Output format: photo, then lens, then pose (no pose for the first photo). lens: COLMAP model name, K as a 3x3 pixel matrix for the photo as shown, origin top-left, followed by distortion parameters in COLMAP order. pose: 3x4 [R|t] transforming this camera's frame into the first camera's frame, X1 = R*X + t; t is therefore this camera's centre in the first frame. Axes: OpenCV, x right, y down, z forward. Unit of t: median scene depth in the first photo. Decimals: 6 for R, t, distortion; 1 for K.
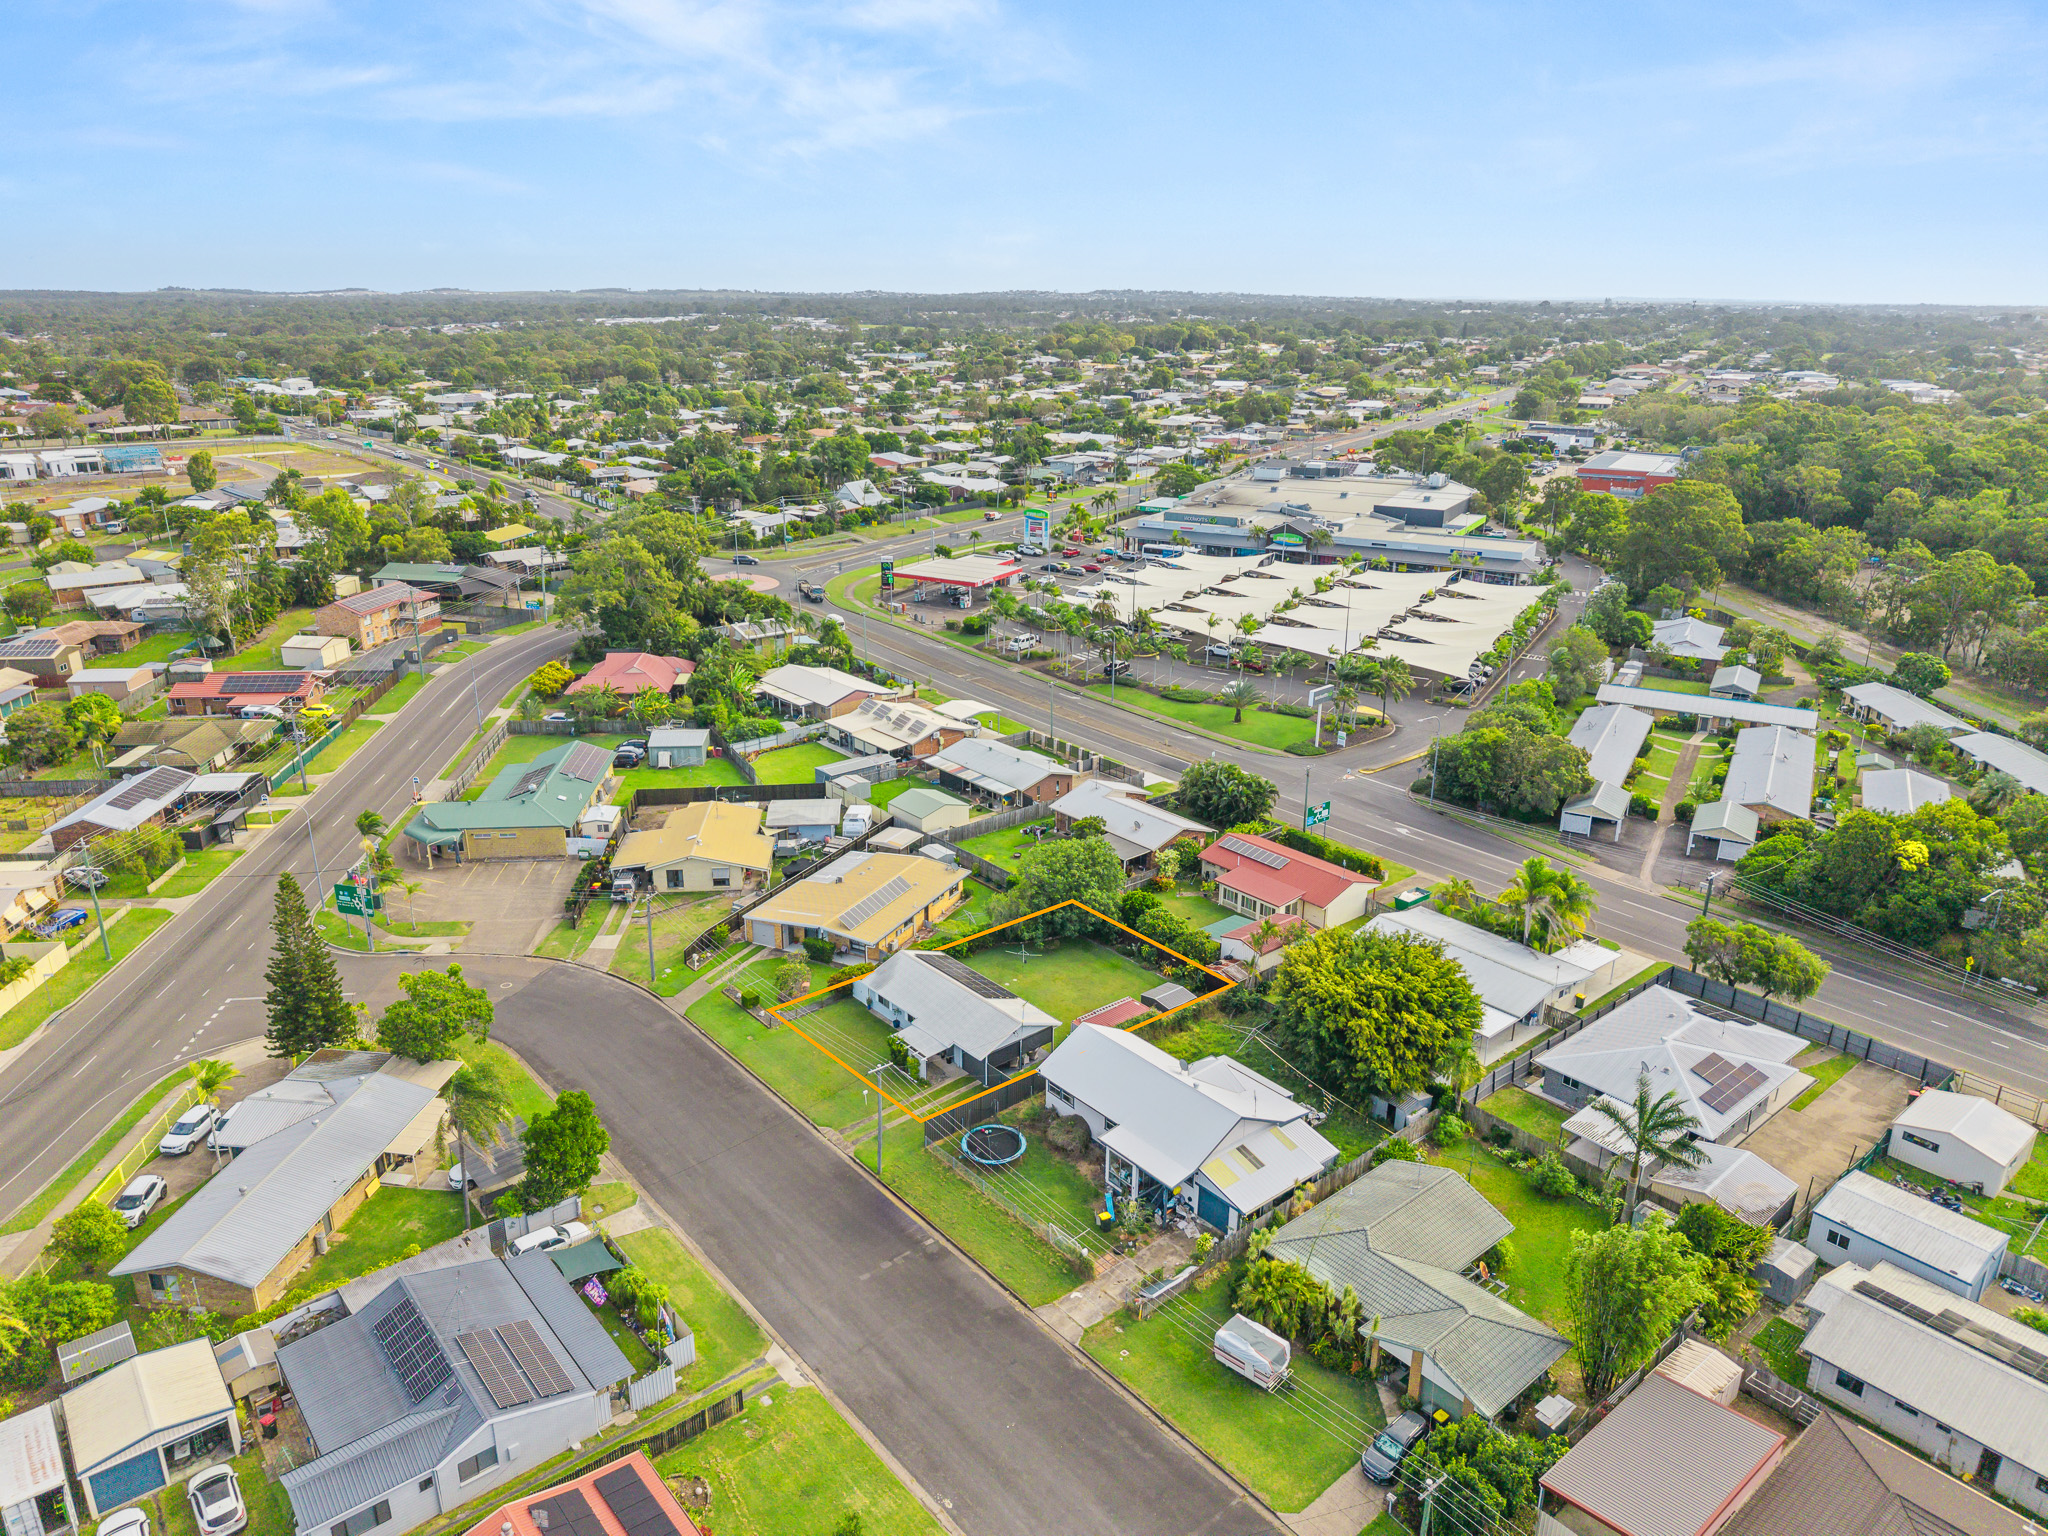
lens RADIAL K [[1399.1, 0, 960.0], [0, 1399.1, 768.0], [0, 0, 1]] dist [0.003431, -0.000484]
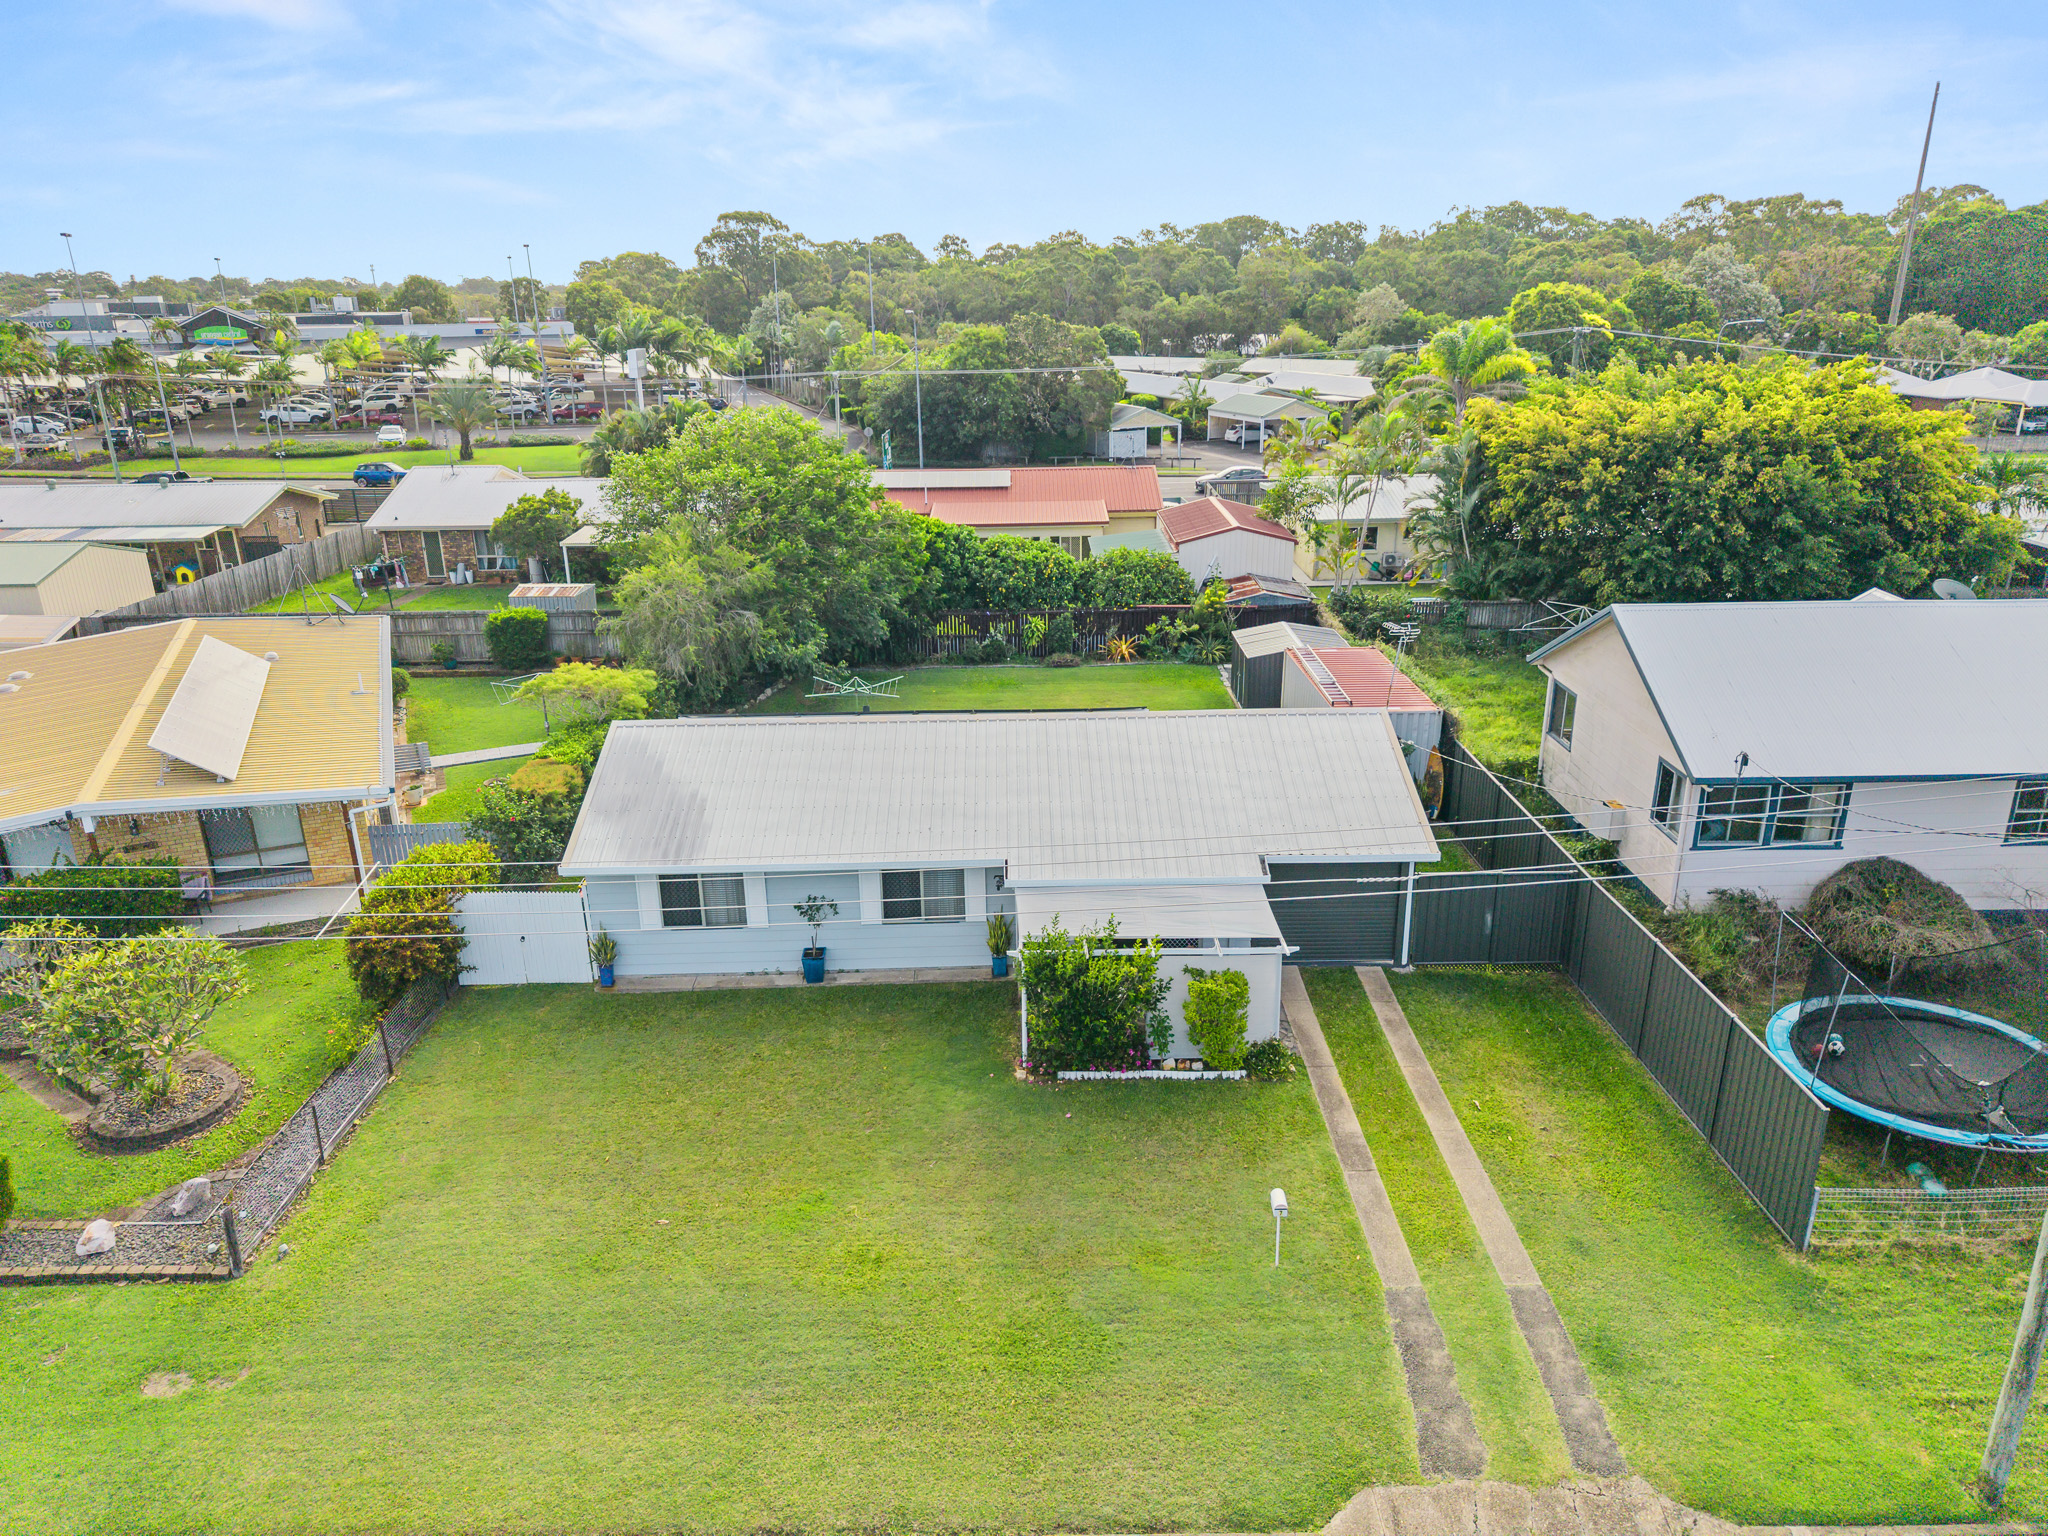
lens RADIAL K [[1318.3, 0, 1024.0], [0, 1318.3, 768.0], [0, 0, 1]] dist [0.001473, -0.001145]
pose [[0.615938, -0.256654, 0.744815, -0.137896], [0.268006, 0.957317, 0.108247, 0.102937], [-0.740806, 0.132942, 0.658432, 0.623405]]
